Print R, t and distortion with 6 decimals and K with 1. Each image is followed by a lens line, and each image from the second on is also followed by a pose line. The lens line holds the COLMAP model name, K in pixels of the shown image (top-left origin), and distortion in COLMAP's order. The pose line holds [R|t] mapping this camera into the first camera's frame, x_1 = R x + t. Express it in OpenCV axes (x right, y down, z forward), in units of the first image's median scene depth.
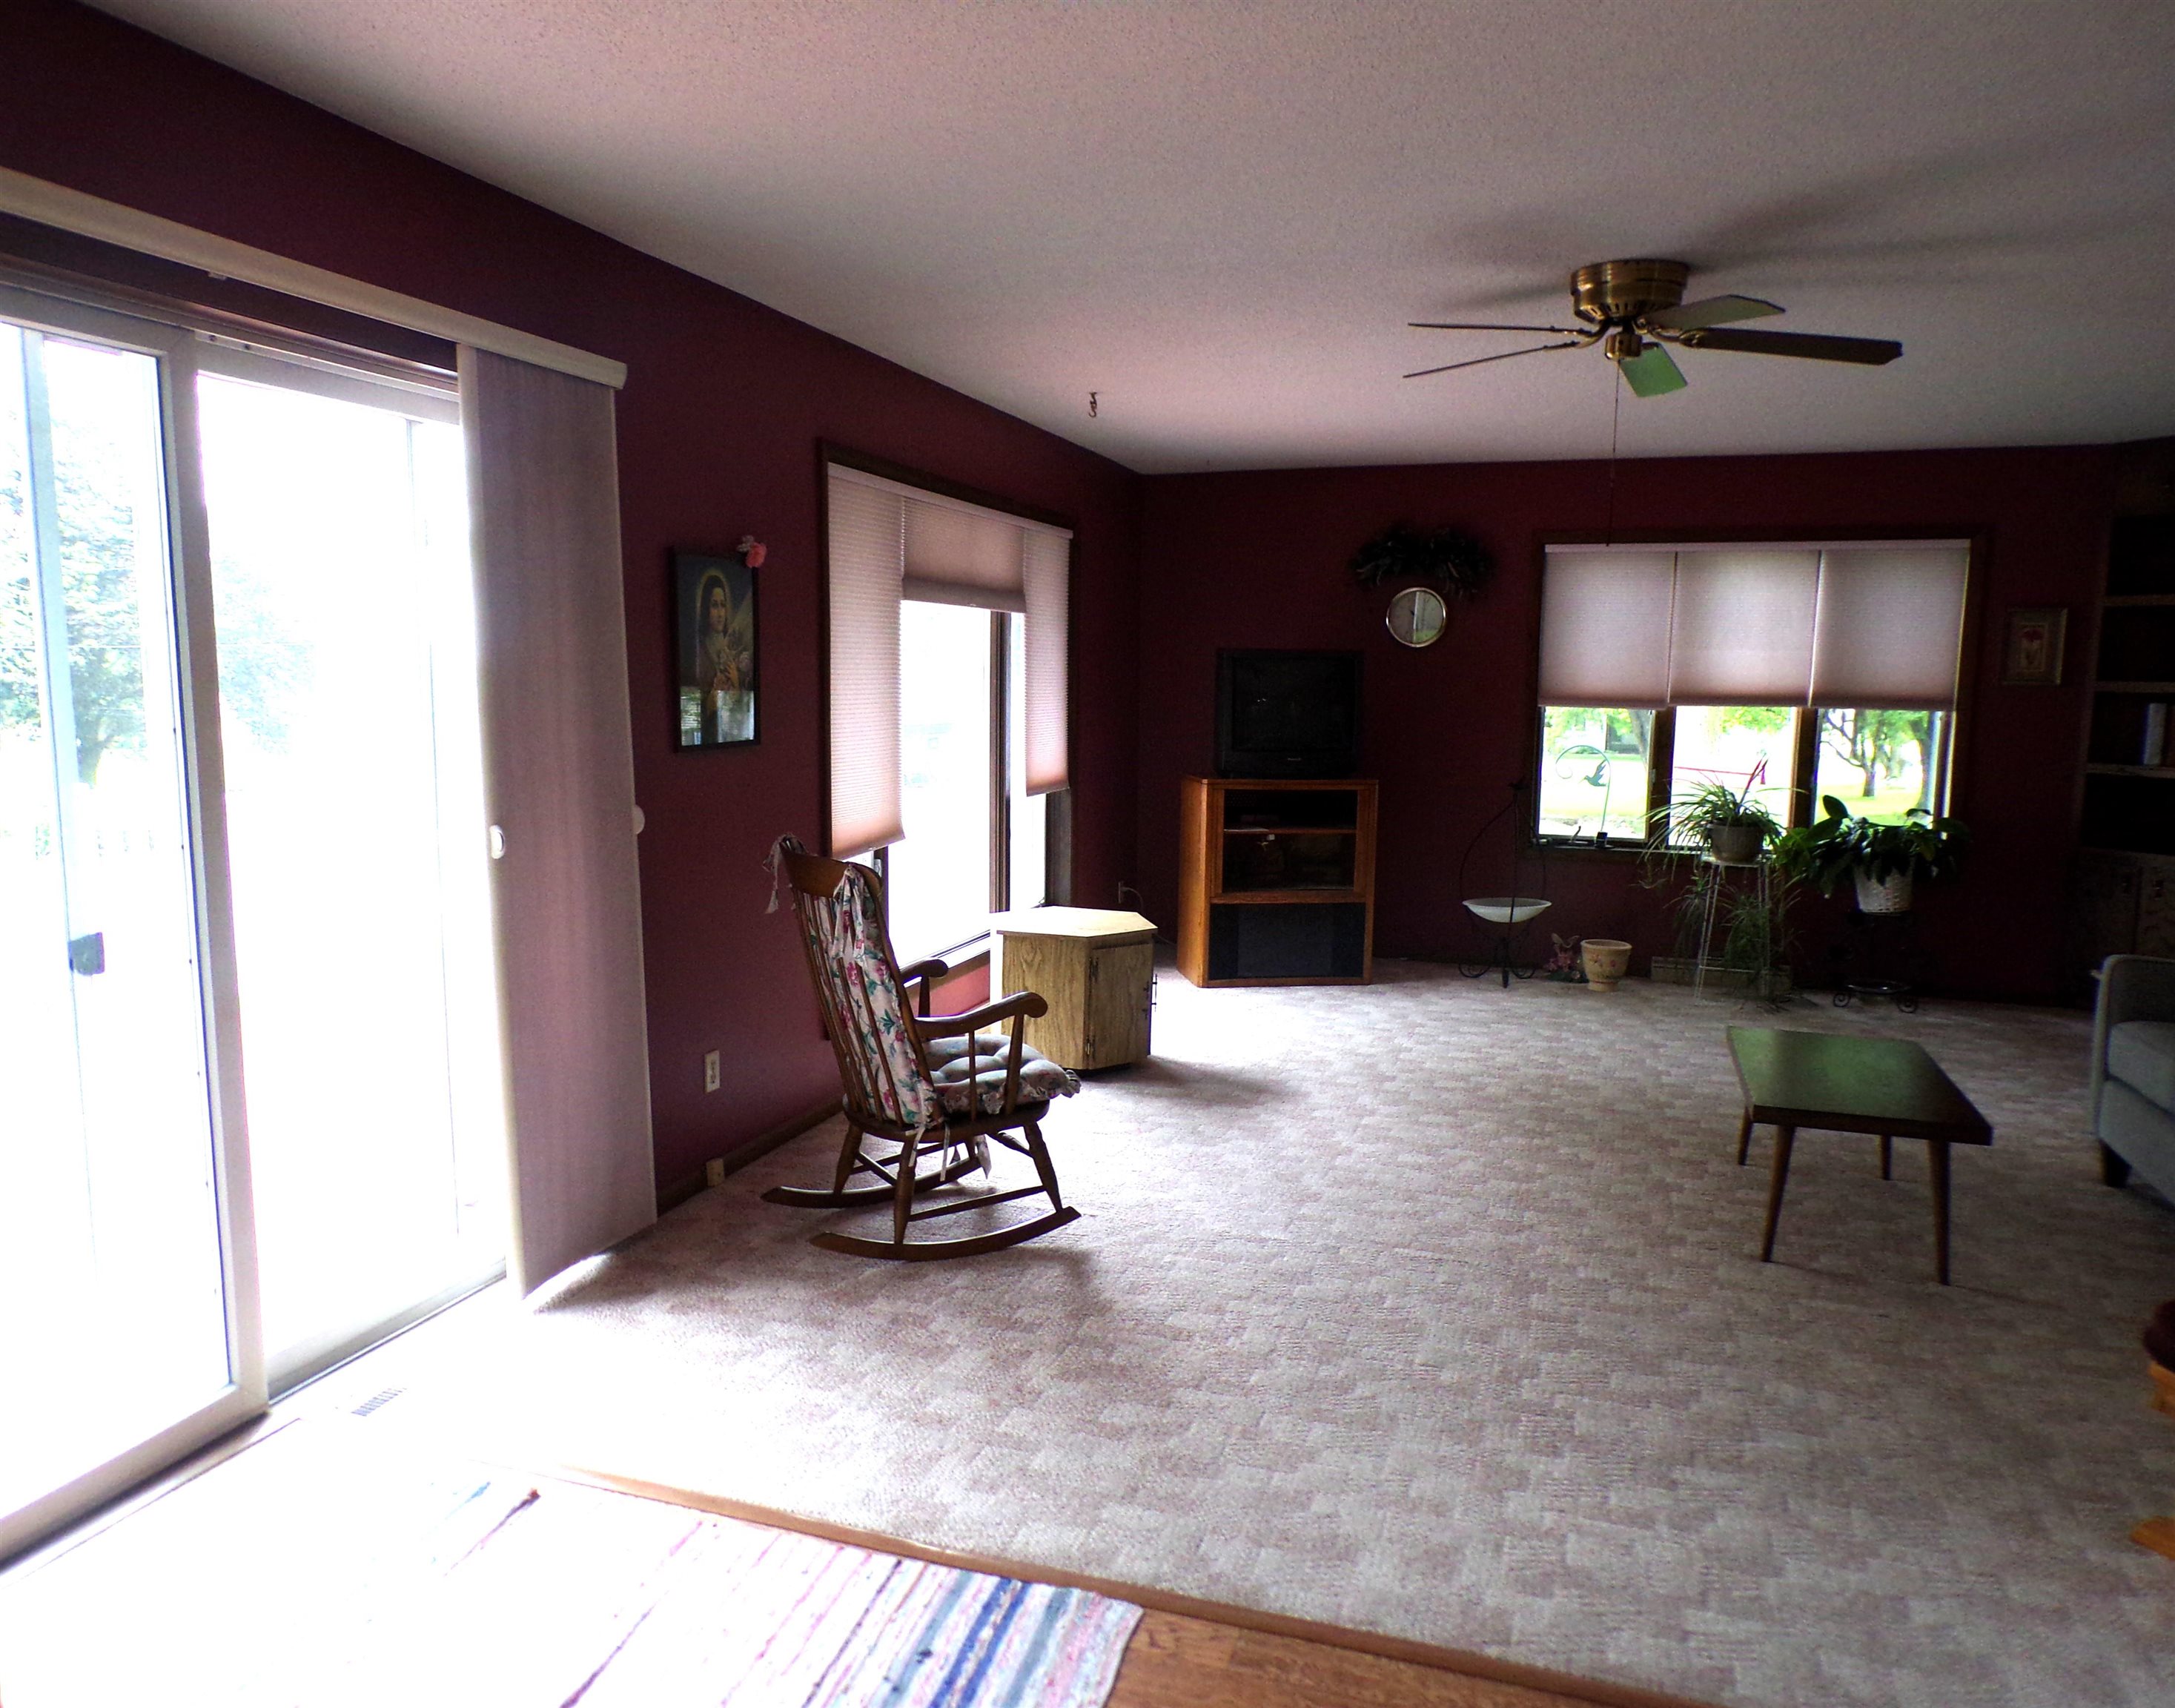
lens RADIAL K [[1502.9, 0, 1087.5], [0, 1502.9, 854.0], [0, 0, 1]] dist [0.006074, 0.001077]
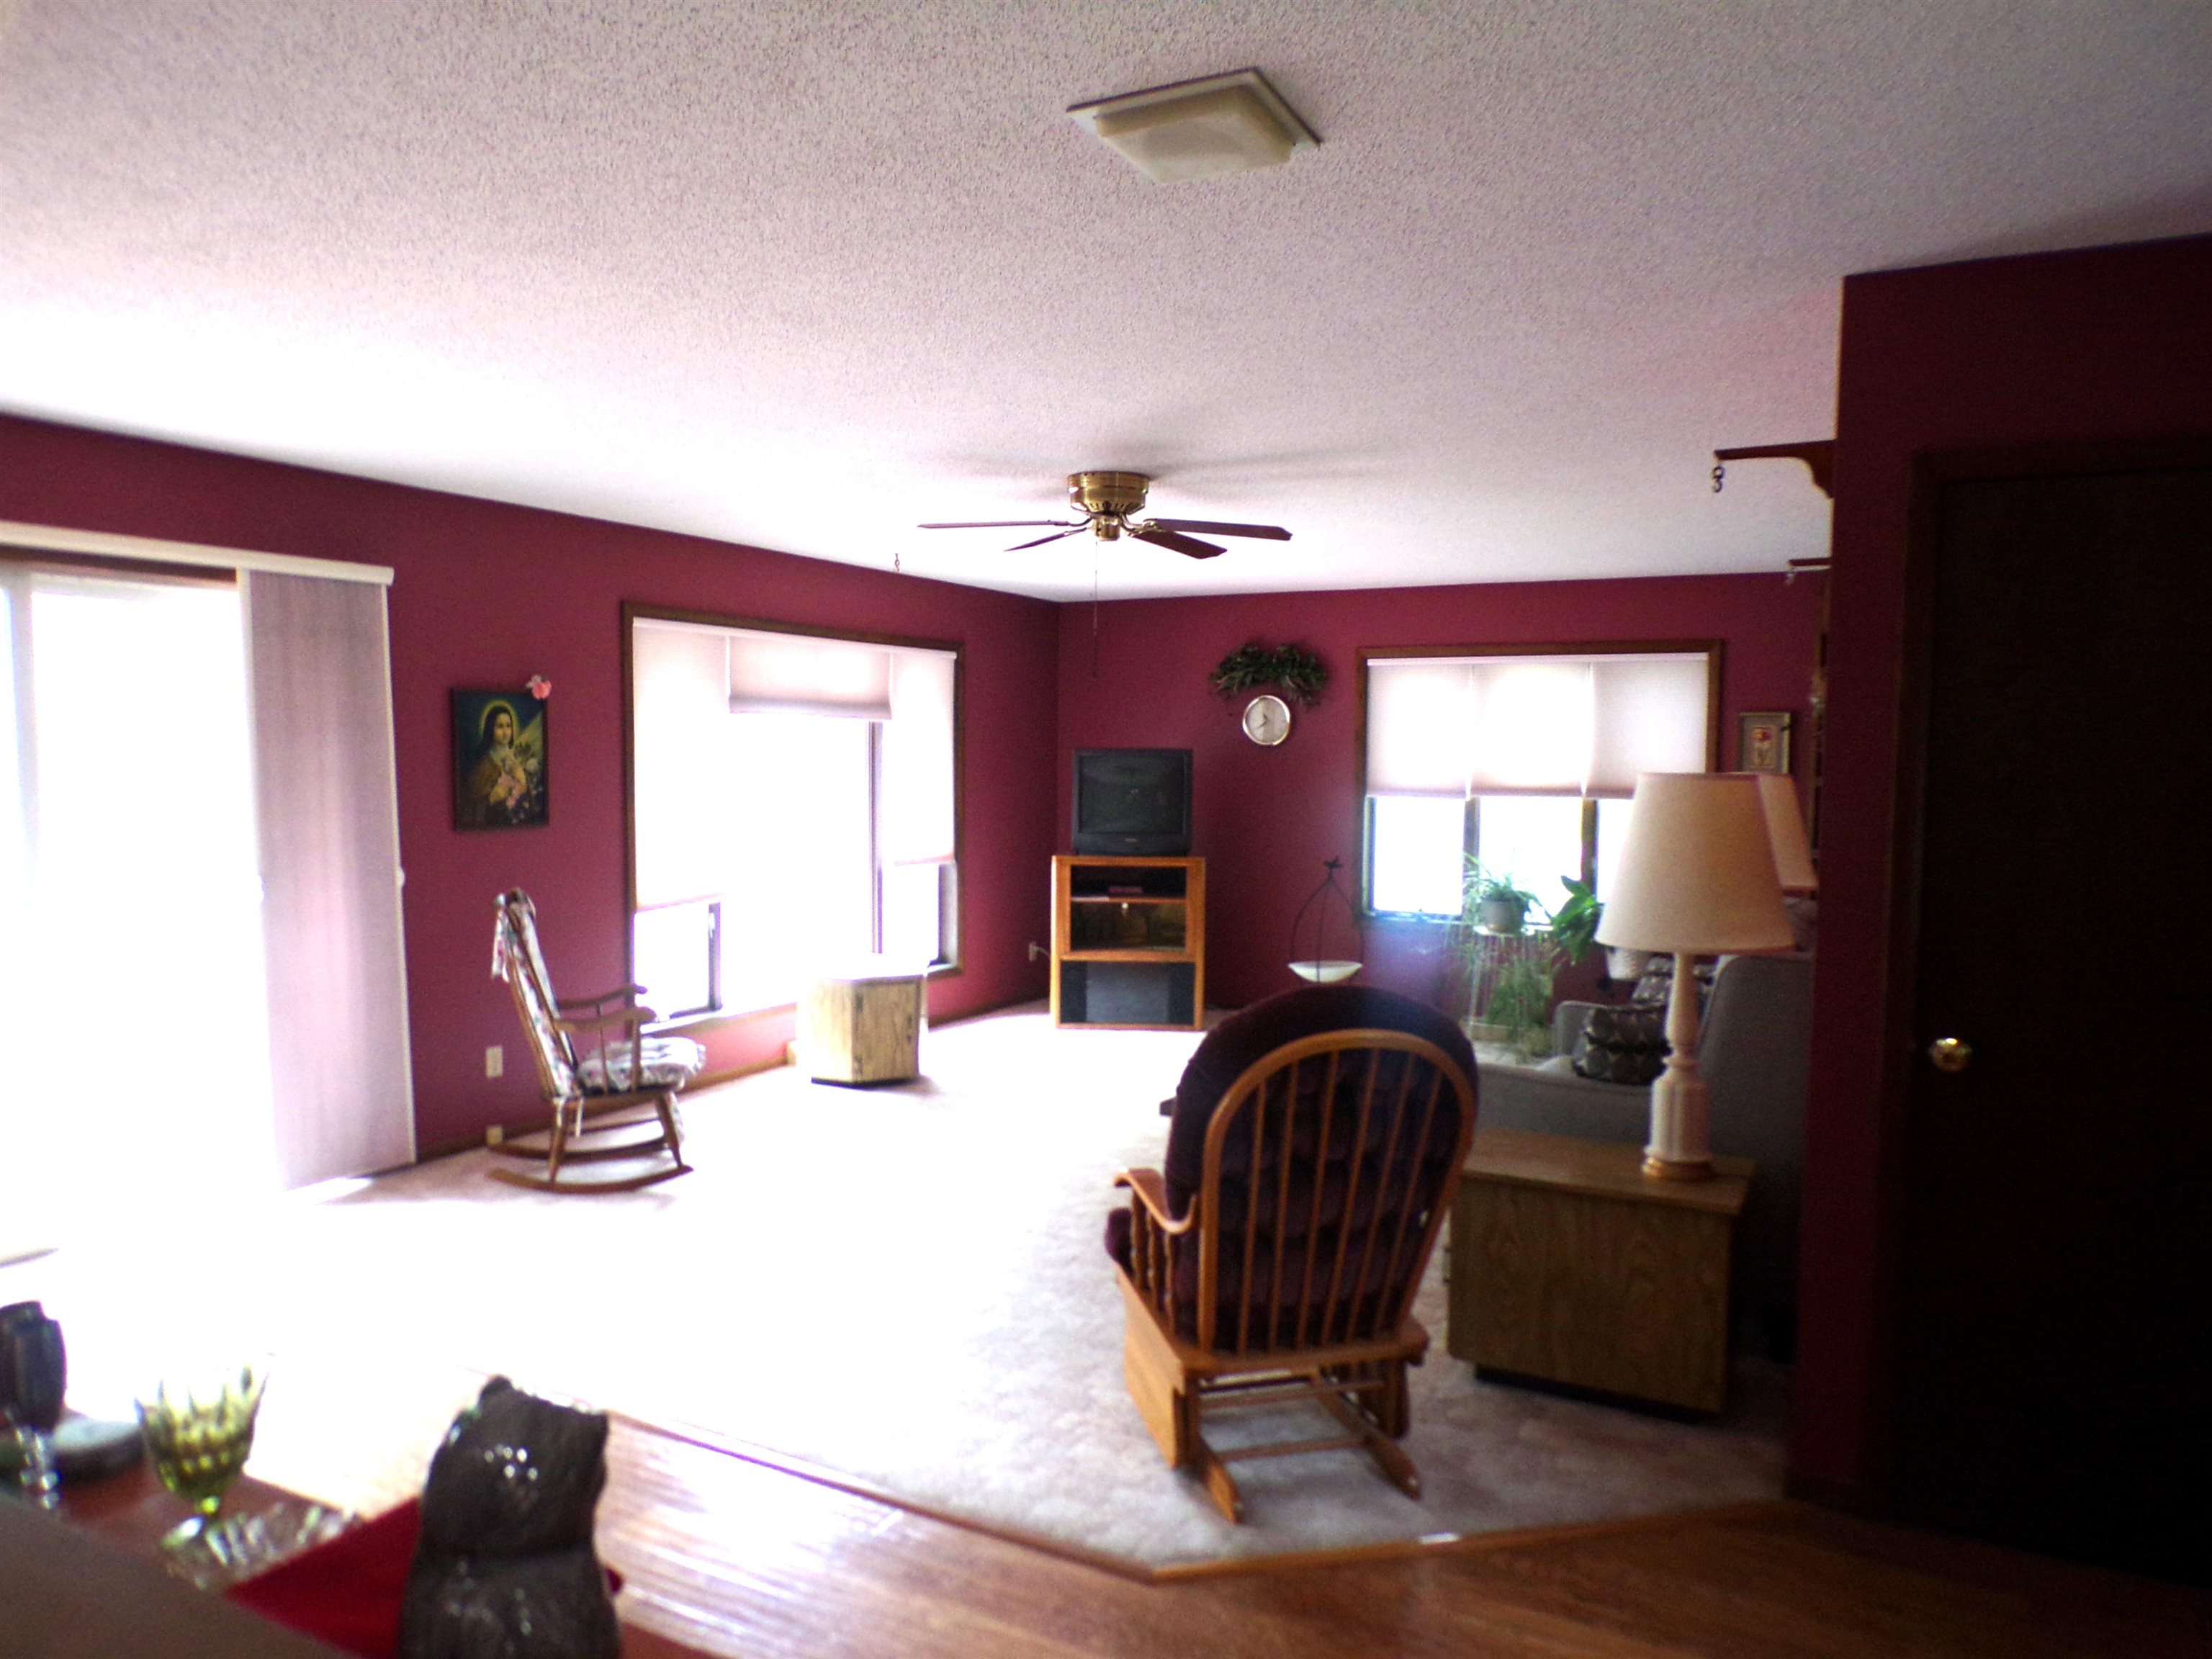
lens RADIAL K [[1465.5, 0, 1141.4], [0, 1465.5, 832.0], [0, 0, 1]] dist [-0.000868, 0.004862]
pose [[0.986313, 0.007417, -0.164715, 0.450581], [-0.018848, 0.997511, -0.067948, 0.012382], [0.163801, 0.070123, 0.983998, -0.195035]]
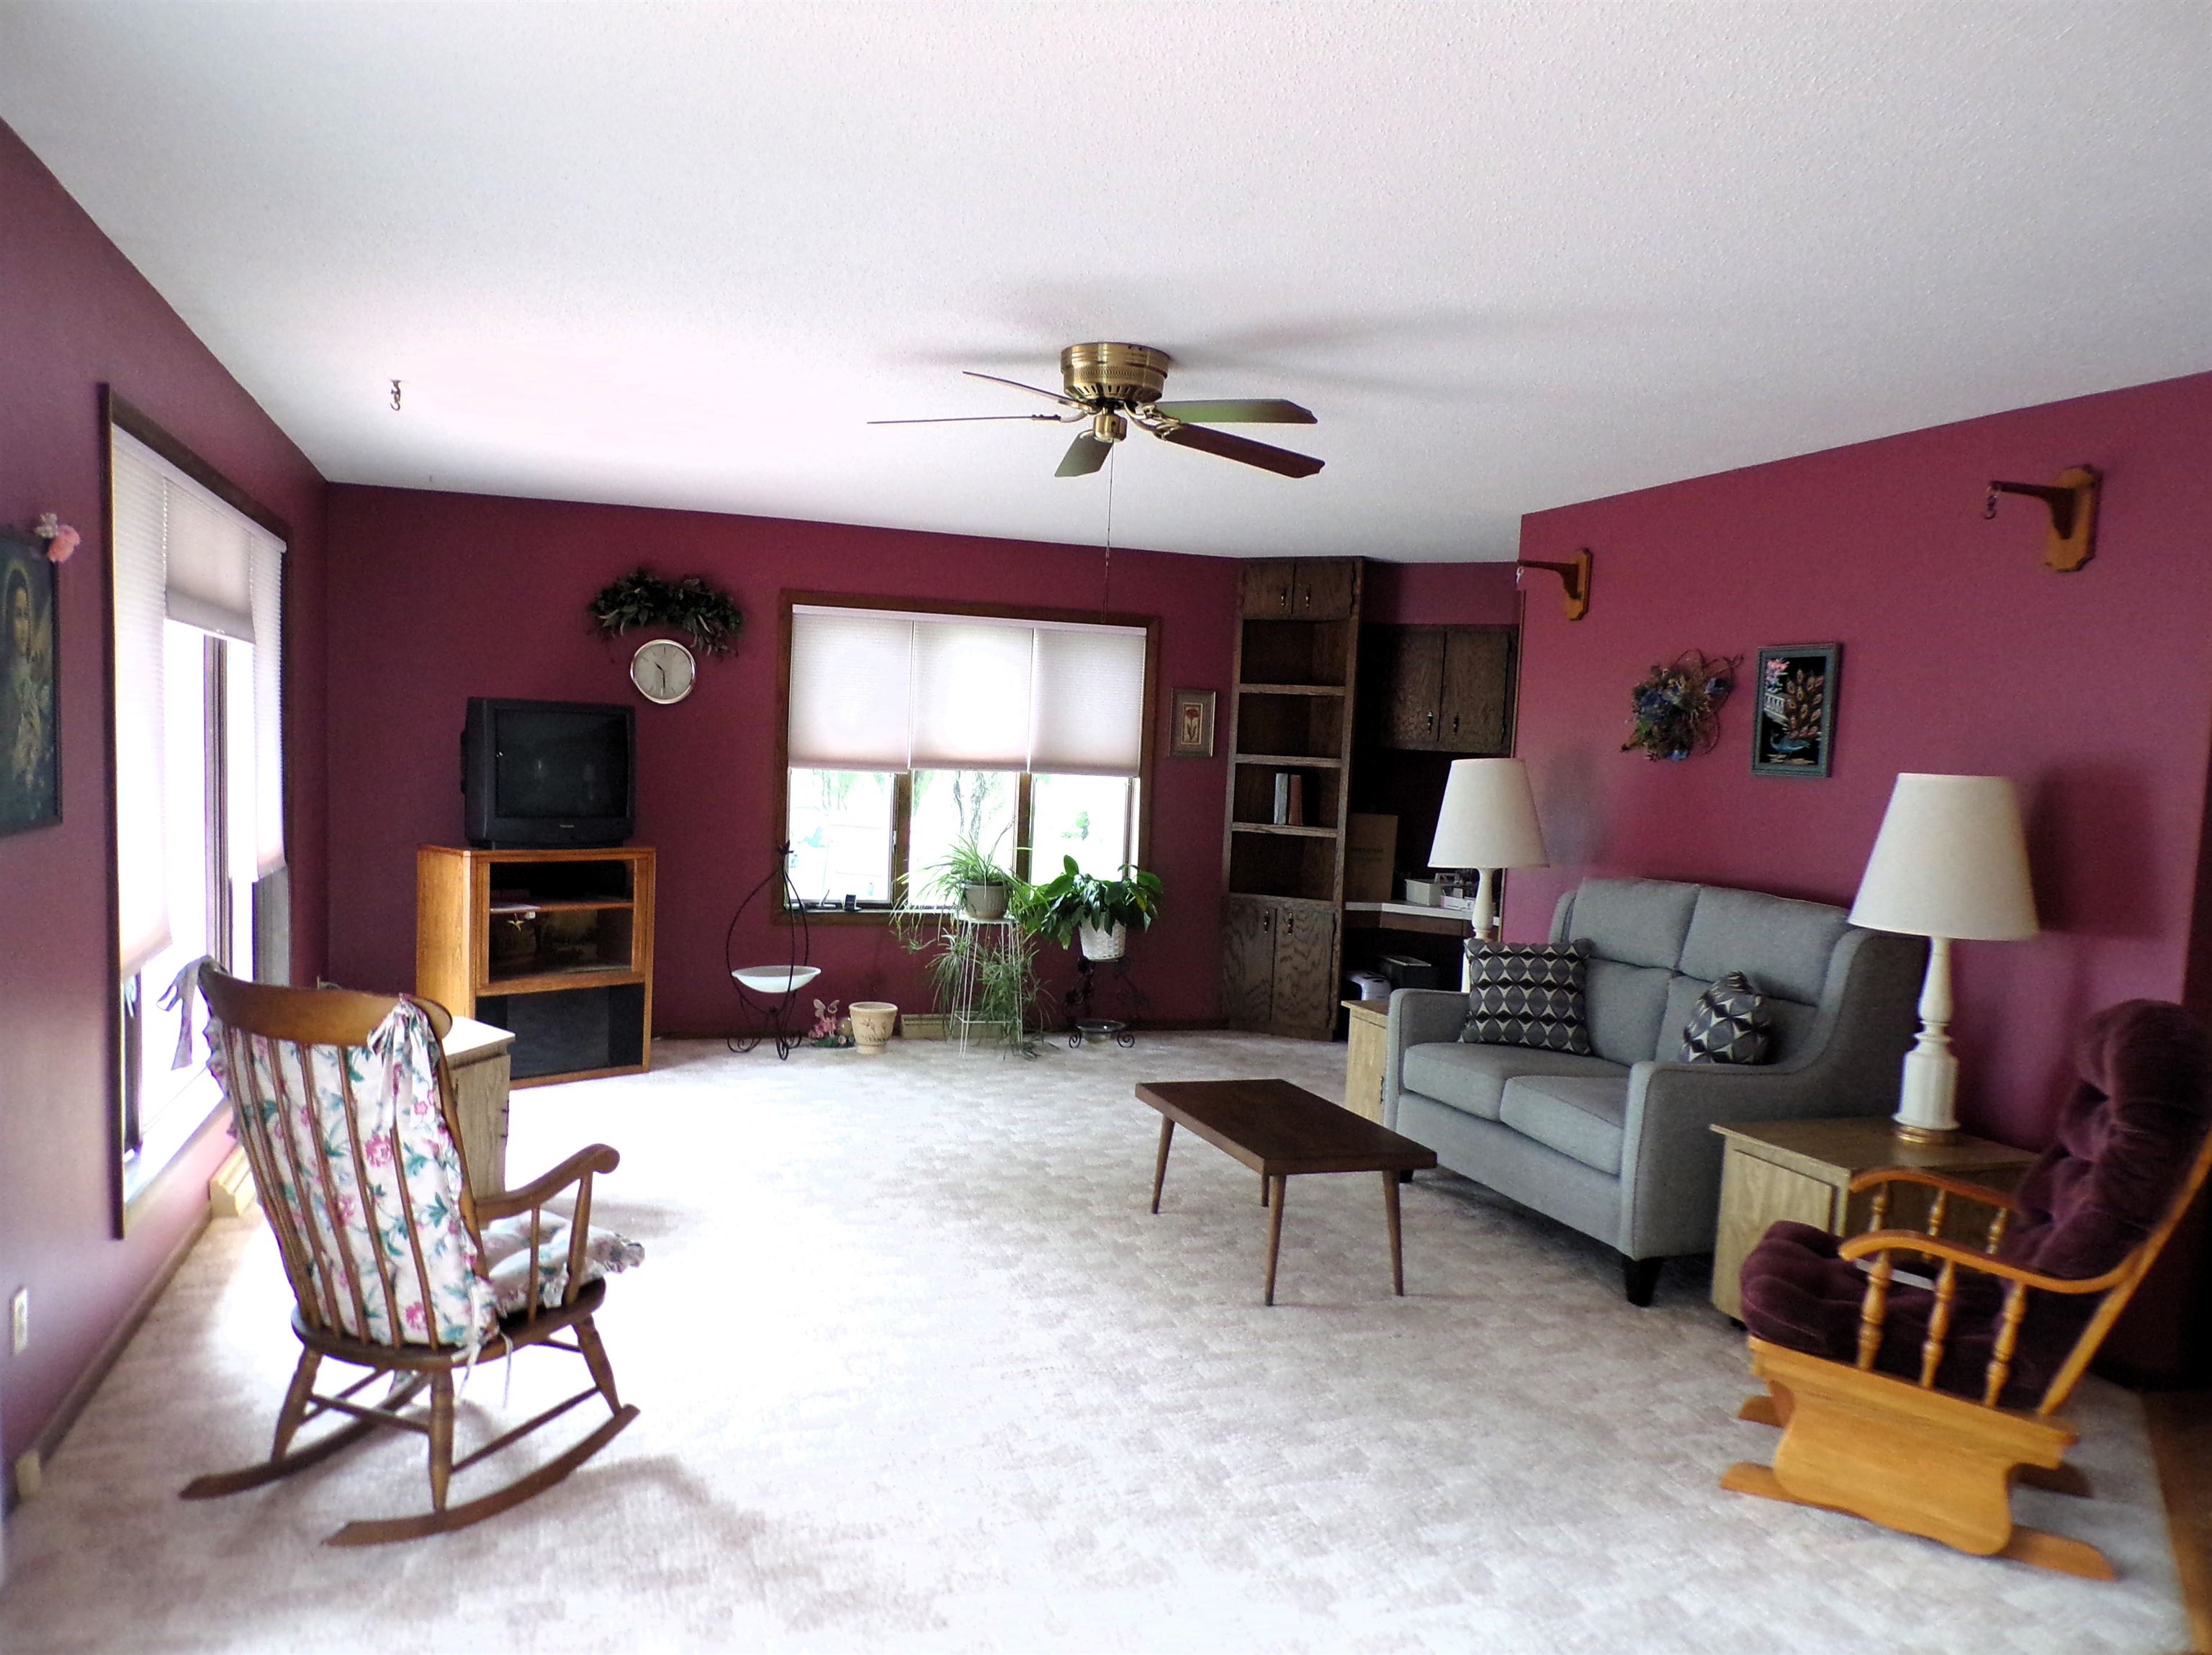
lens RADIAL K [[1526.2, 0, 1015.8], [0, 1526.2, 862.8], [0, 0, 1]] dist [0.000929, 0.002492]
pose [[0.813266, -0.024500, 0.581377, -0.225976], [0.040470, 0.999075, -0.014511, -0.023412], [-0.580484, 0.035330, 0.813505, 0.156746]]
